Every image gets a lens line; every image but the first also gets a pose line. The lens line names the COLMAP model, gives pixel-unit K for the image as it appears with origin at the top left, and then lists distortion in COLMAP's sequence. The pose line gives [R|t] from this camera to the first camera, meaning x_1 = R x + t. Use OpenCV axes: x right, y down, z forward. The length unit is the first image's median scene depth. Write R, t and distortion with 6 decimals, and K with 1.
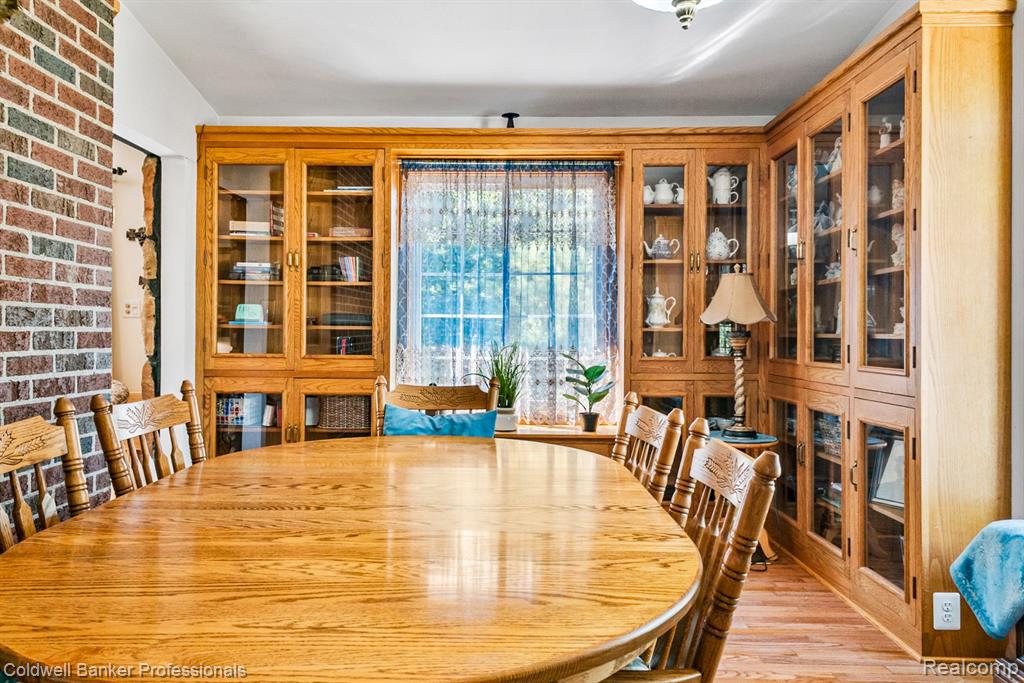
lens RADIAL K [[707.1, 0, 512.1], [0, 707.1, 336.9], [0, 0, 1]] dist [0.034957, -0.024070]
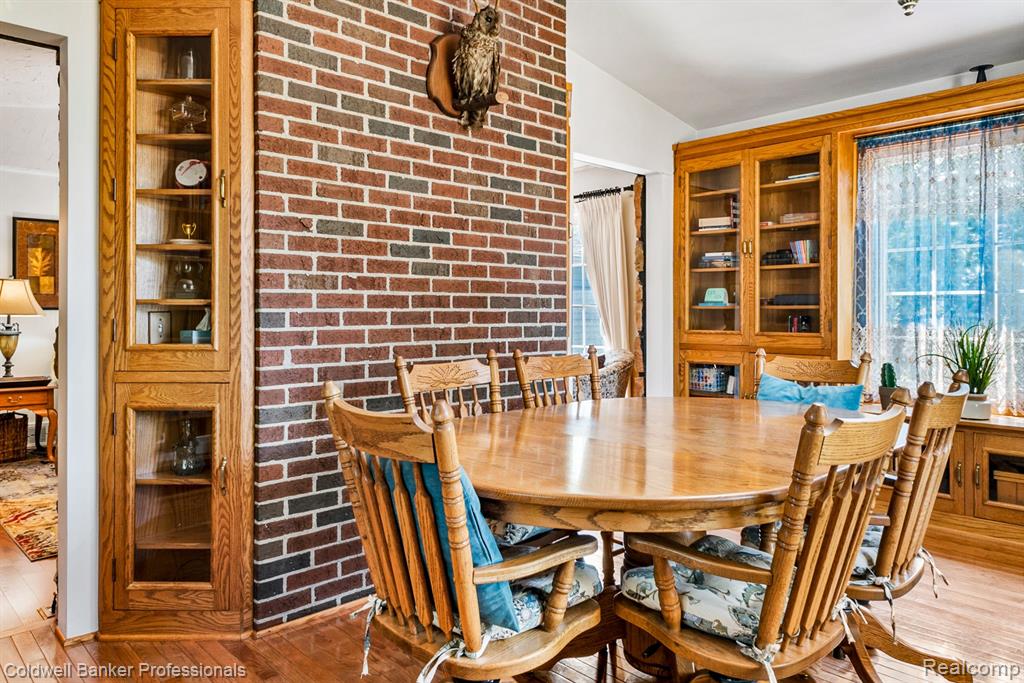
lens RADIAL K [[707.1, 0, 520.8], [0, 707.1, 321.8], [0, 0, 1]] dist [0.034957, -0.024070]
pose [[0.711561, 0.000841, -0.702624, 0.227165], [0.001859, 0.999994, 0.003080, 0.005037], [0.702622, -0.003498, 0.711555, -0.056302]]
